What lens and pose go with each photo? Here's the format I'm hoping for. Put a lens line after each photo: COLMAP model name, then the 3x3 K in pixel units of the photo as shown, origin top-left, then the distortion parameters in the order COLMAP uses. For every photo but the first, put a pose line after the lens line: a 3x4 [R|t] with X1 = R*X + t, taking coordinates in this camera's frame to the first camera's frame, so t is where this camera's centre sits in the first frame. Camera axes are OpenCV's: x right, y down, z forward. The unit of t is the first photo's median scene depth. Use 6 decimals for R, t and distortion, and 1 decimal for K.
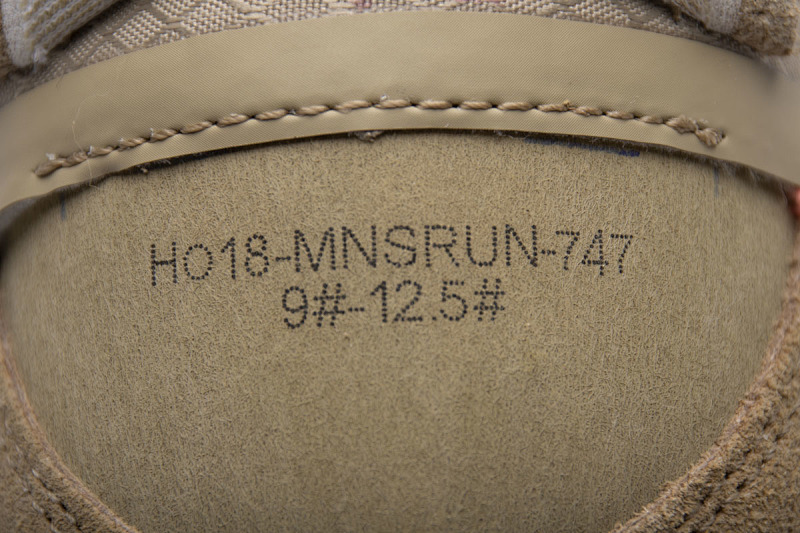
lens RADIAL K [[4772.9, 0, 400.0], [0, 4772.9, 266.5], [0, 0, 1]] dist [-1.904025, 359.600450]
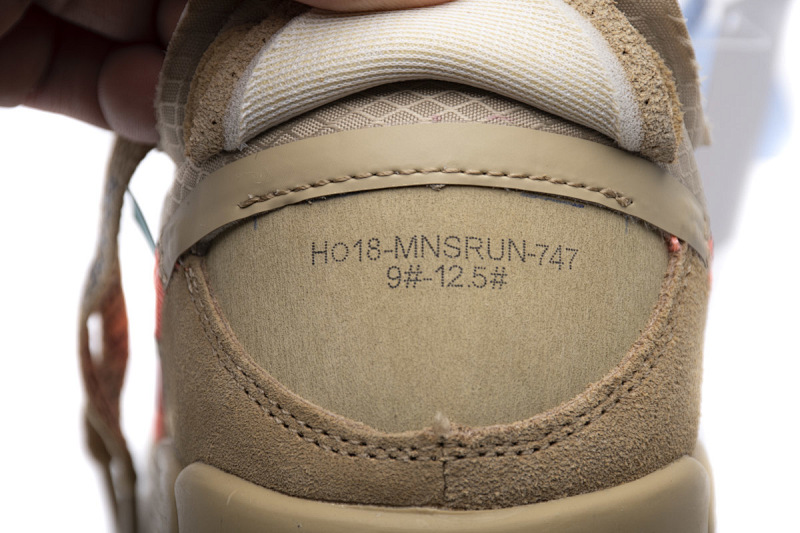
lens RADIAL K [[4813.4, 0, 344.4], [0, 4813.4, 303.8], [0, 0, 1]] dist [1.920926, -20.431824]
pose [[0.998841, 0.047943, 0.004223, -0.048133], [-0.047836, 0.998600, -0.022581, 0.061500], [-0.005300, 0.022353, 0.999736, -0.866733]]
